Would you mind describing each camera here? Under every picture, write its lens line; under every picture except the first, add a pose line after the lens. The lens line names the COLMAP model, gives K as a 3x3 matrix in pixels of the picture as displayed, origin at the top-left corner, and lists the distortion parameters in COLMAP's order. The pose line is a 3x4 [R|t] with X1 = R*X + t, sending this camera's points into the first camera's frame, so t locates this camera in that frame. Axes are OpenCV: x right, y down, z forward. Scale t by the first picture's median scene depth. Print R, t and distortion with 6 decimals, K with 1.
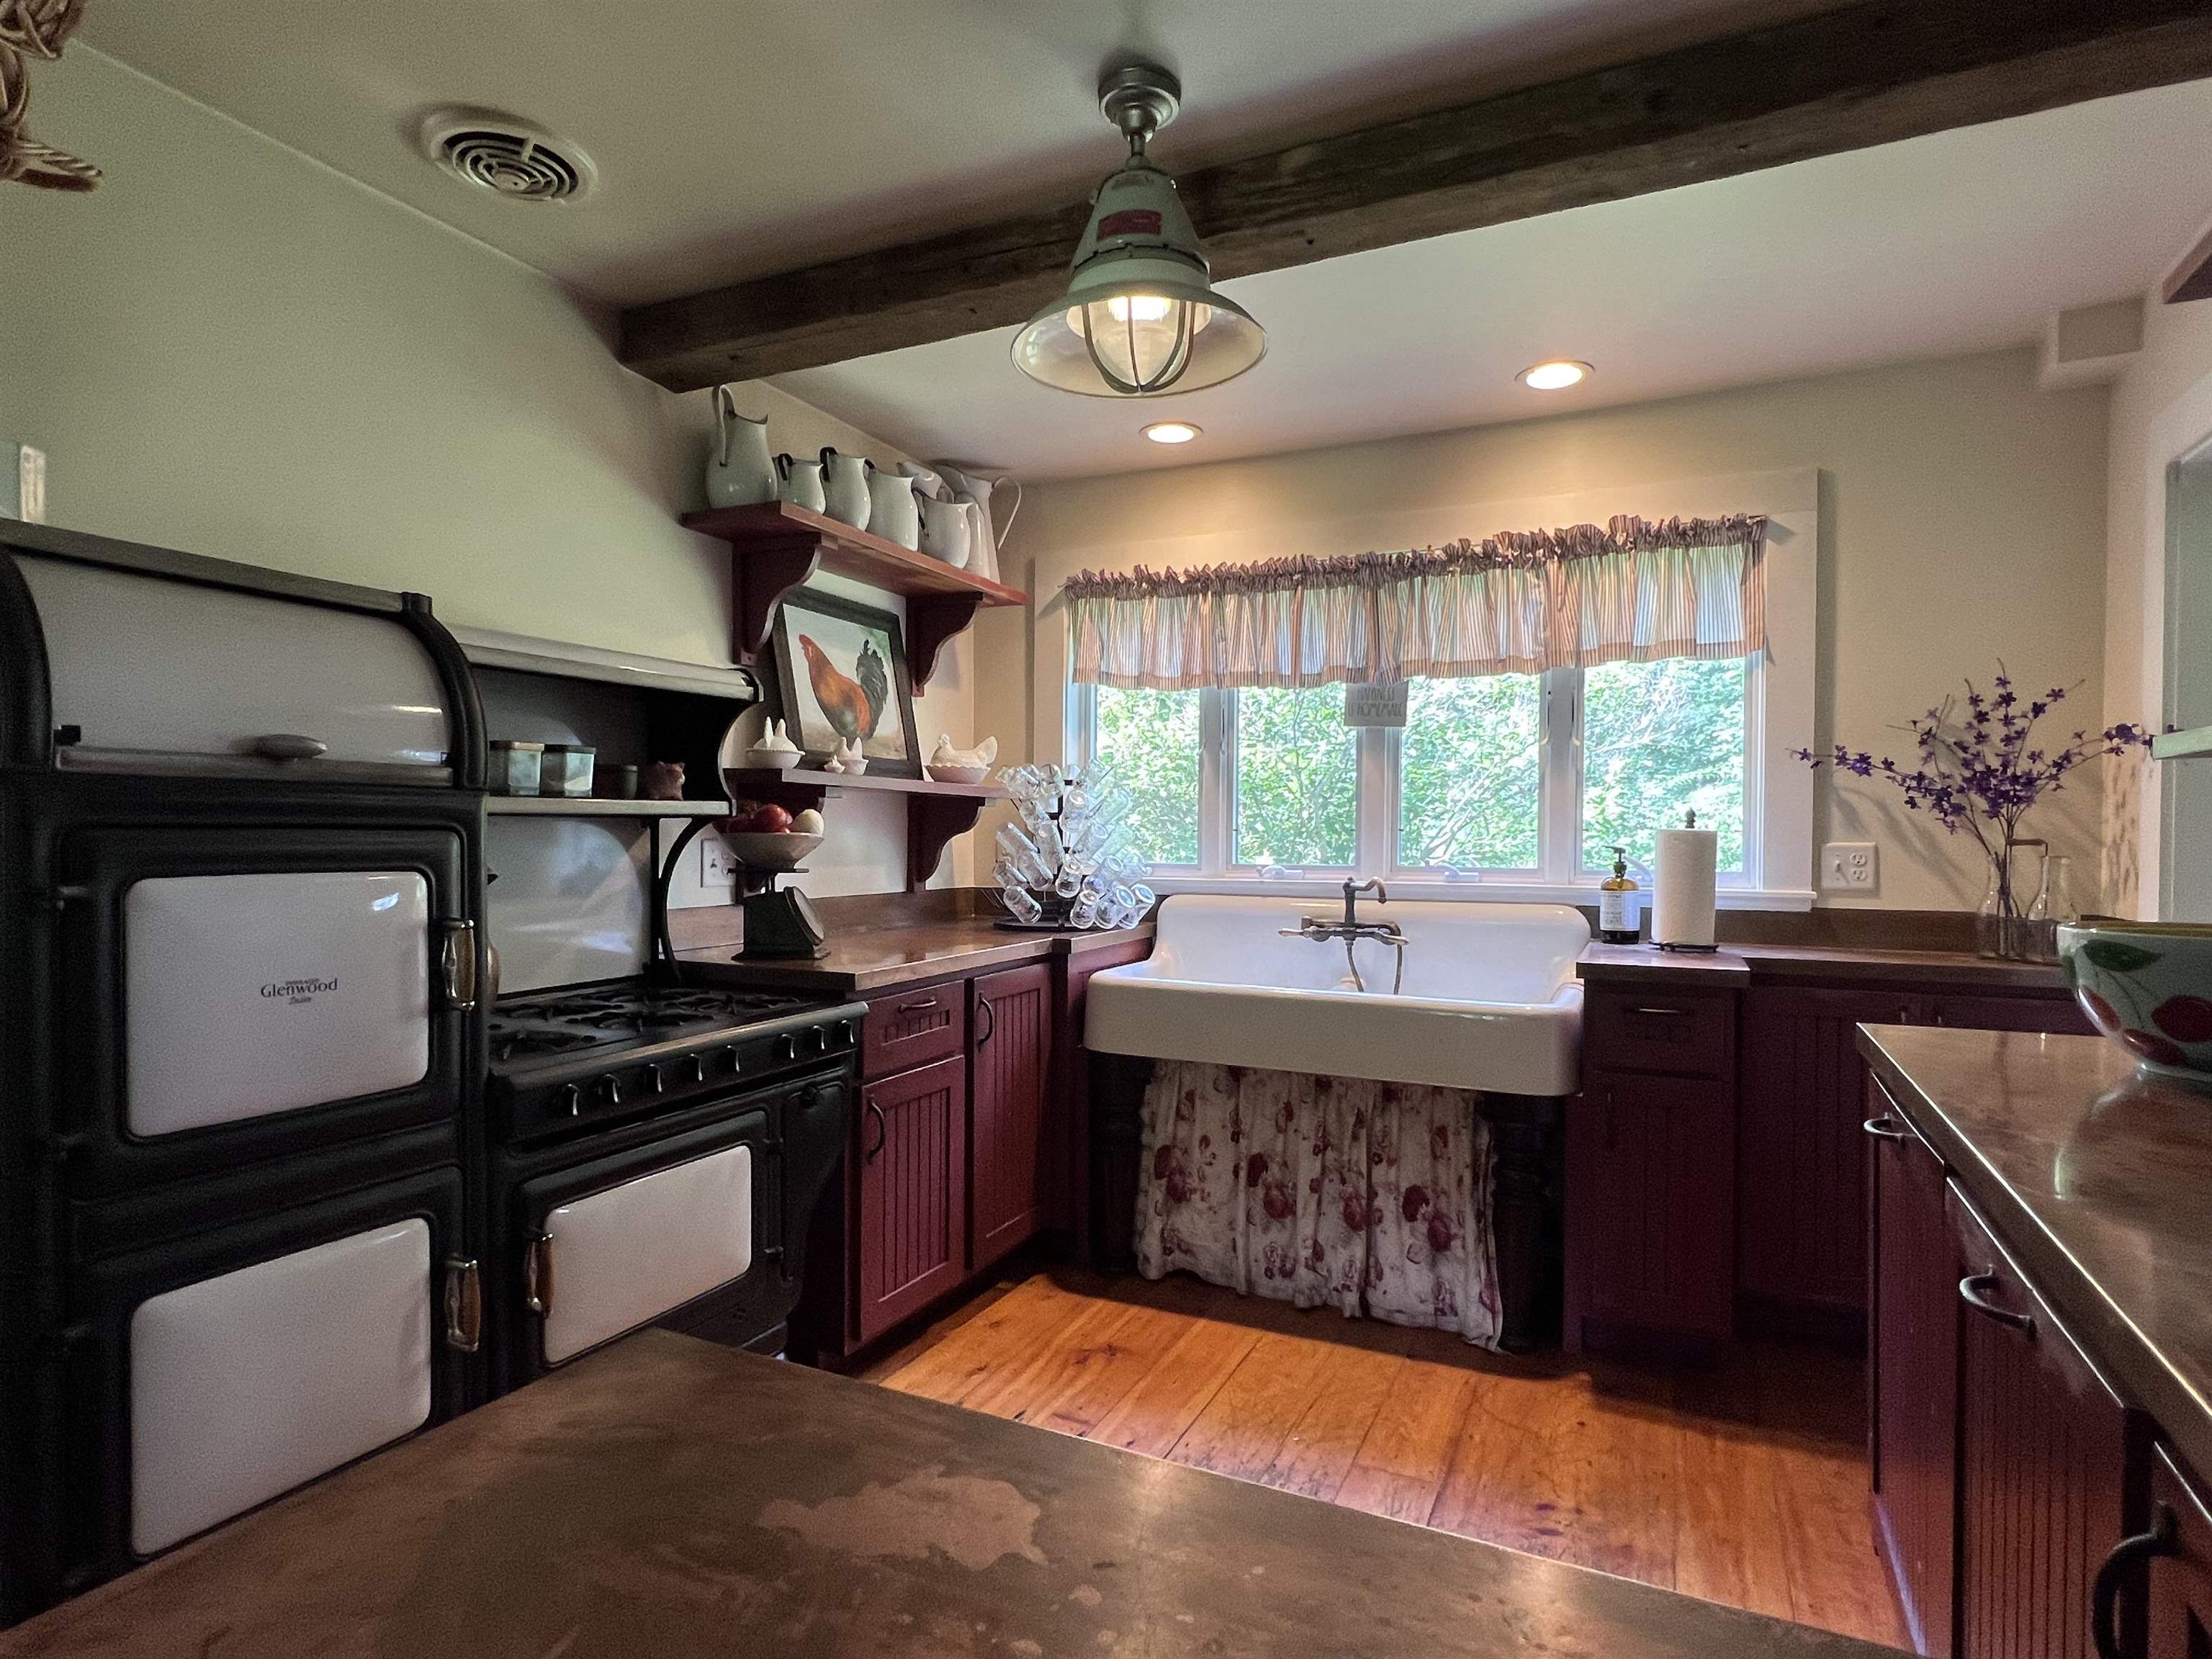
lens RADIAL K [[1194.9, 0, 1103.5], [0, 1194.9, 839.5], [0, 0, 1]] dist [-0.001248, -0.005741]
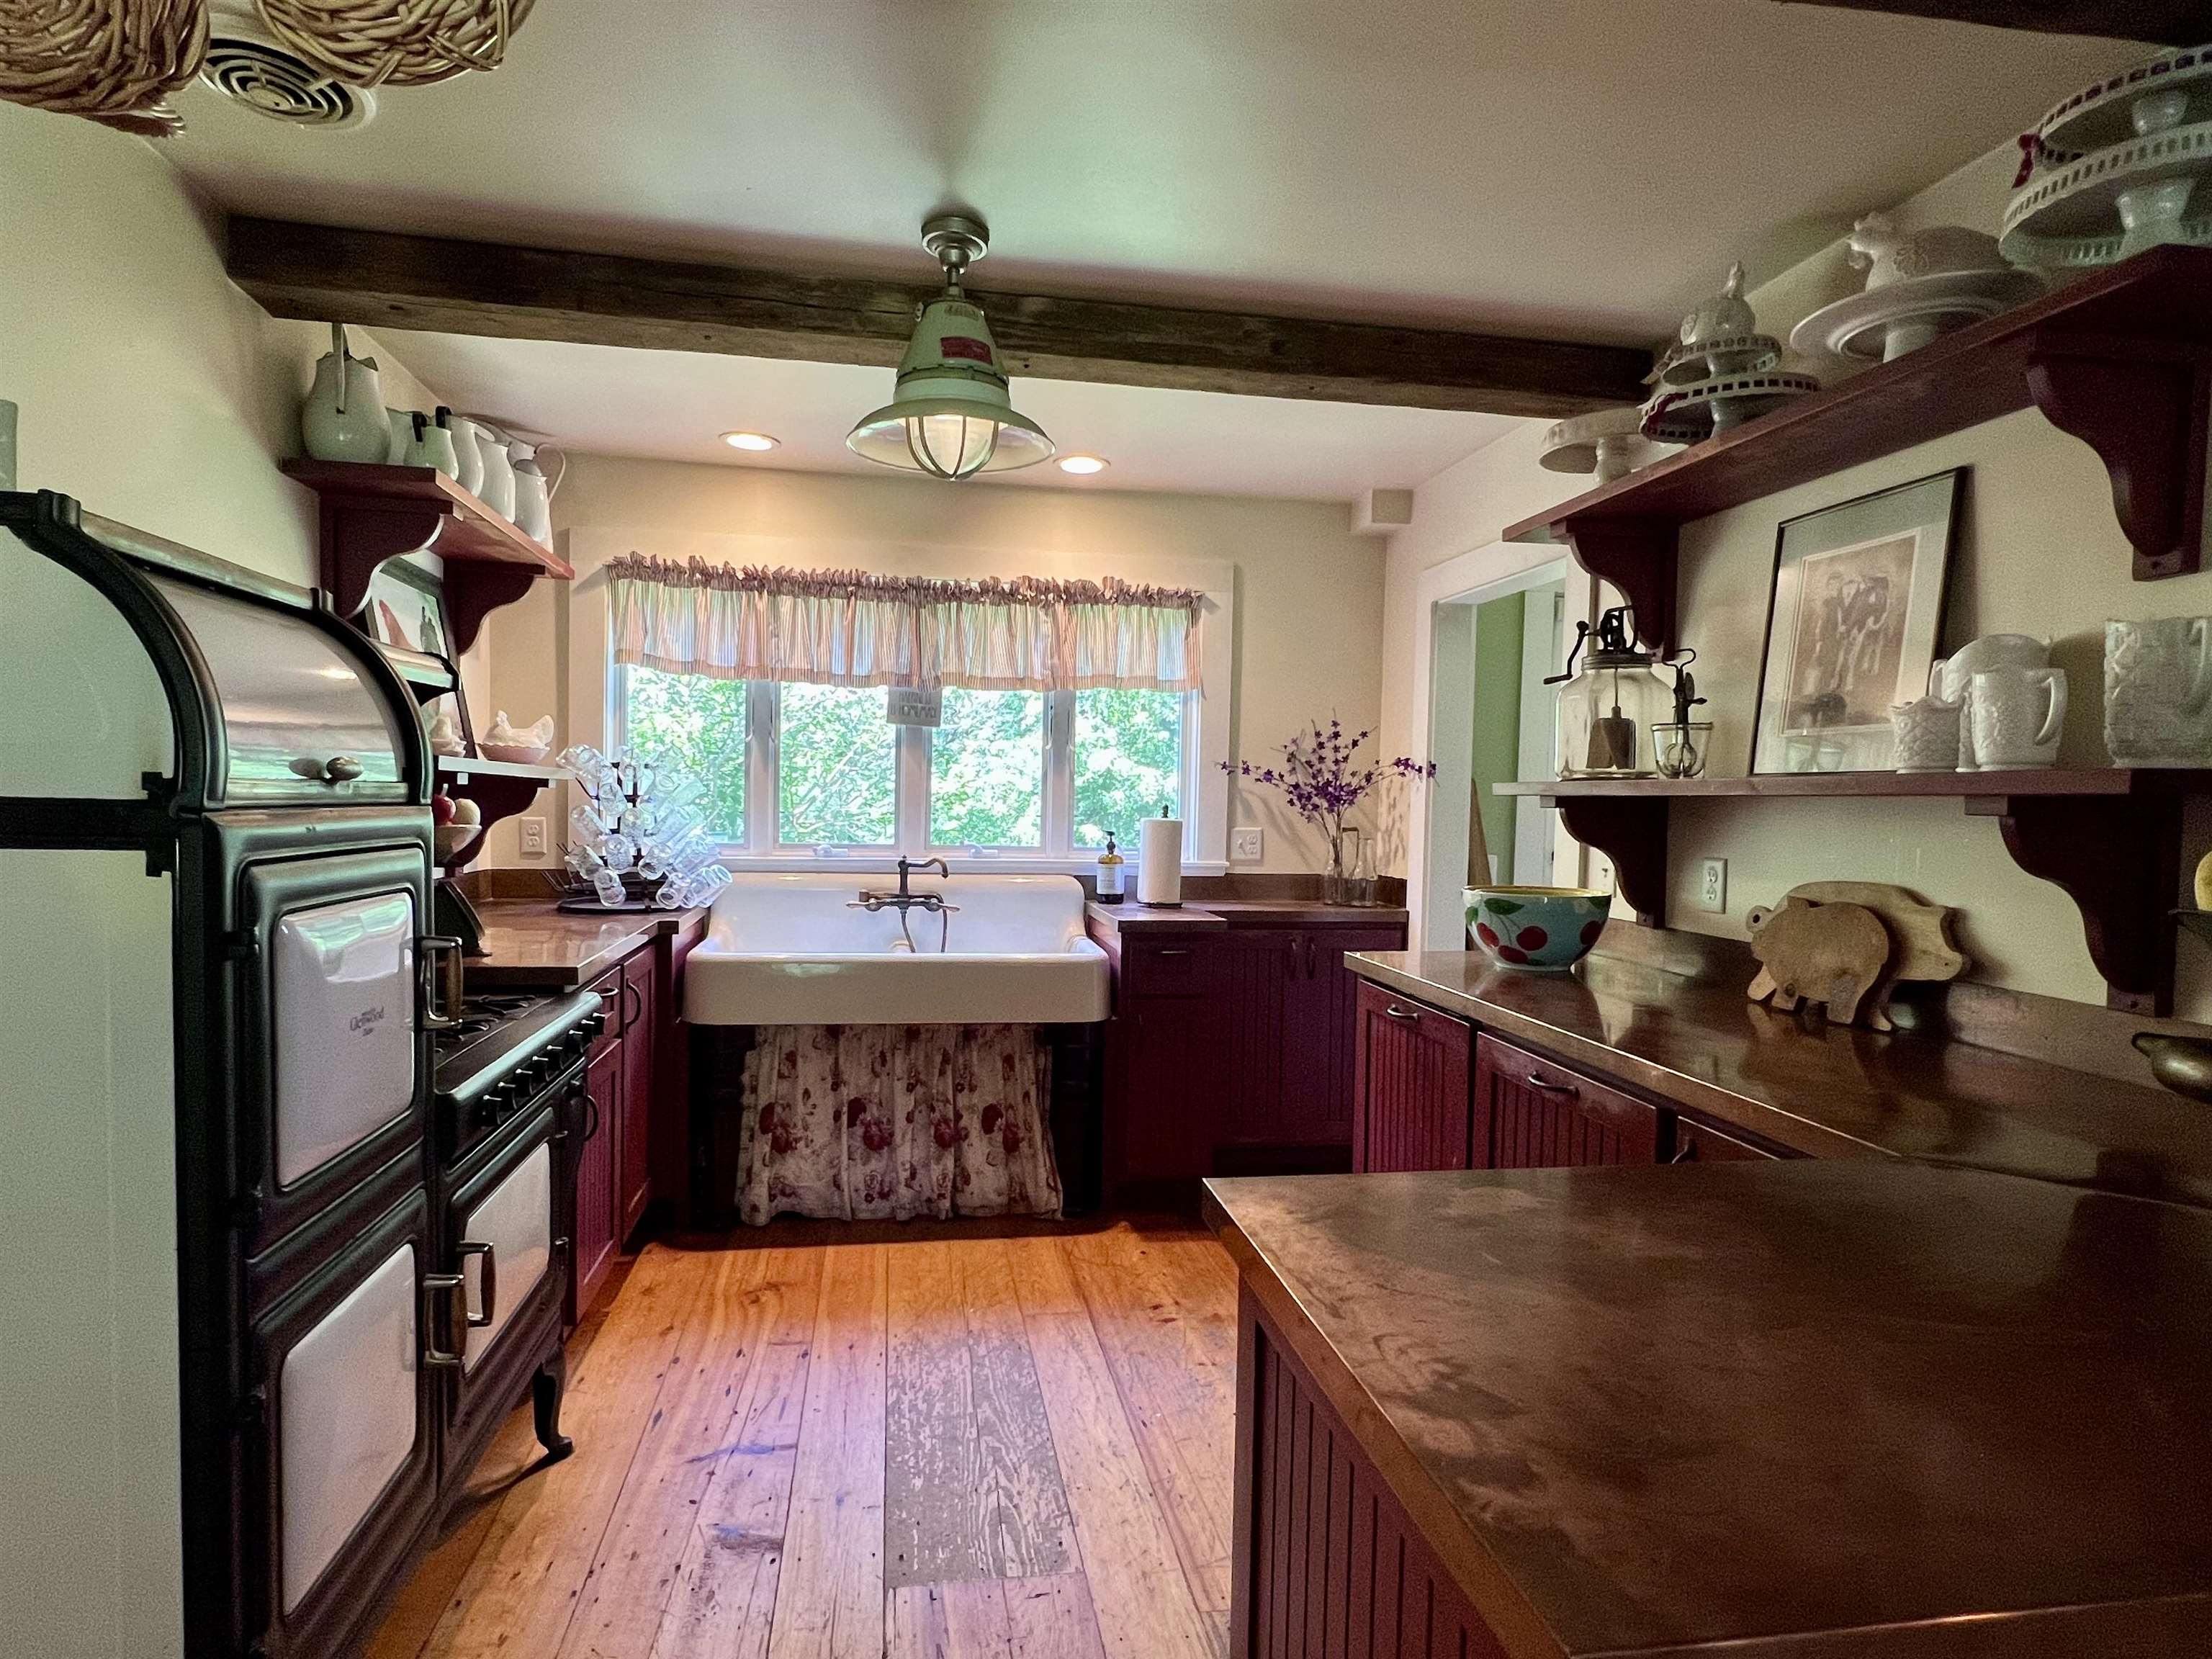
lens RADIAL K [[1194.9, 0, 1097.2], [0, 1194.9, 832.9], [0, 0, 1]] dist [-0.001248, -0.005741]
pose [[0.810472, -0.005312, 0.585754, -0.358064], [-0.014033, 0.999496, 0.028481, -0.029008], [-0.585610, -0.031303, 0.809989, -0.061799]]
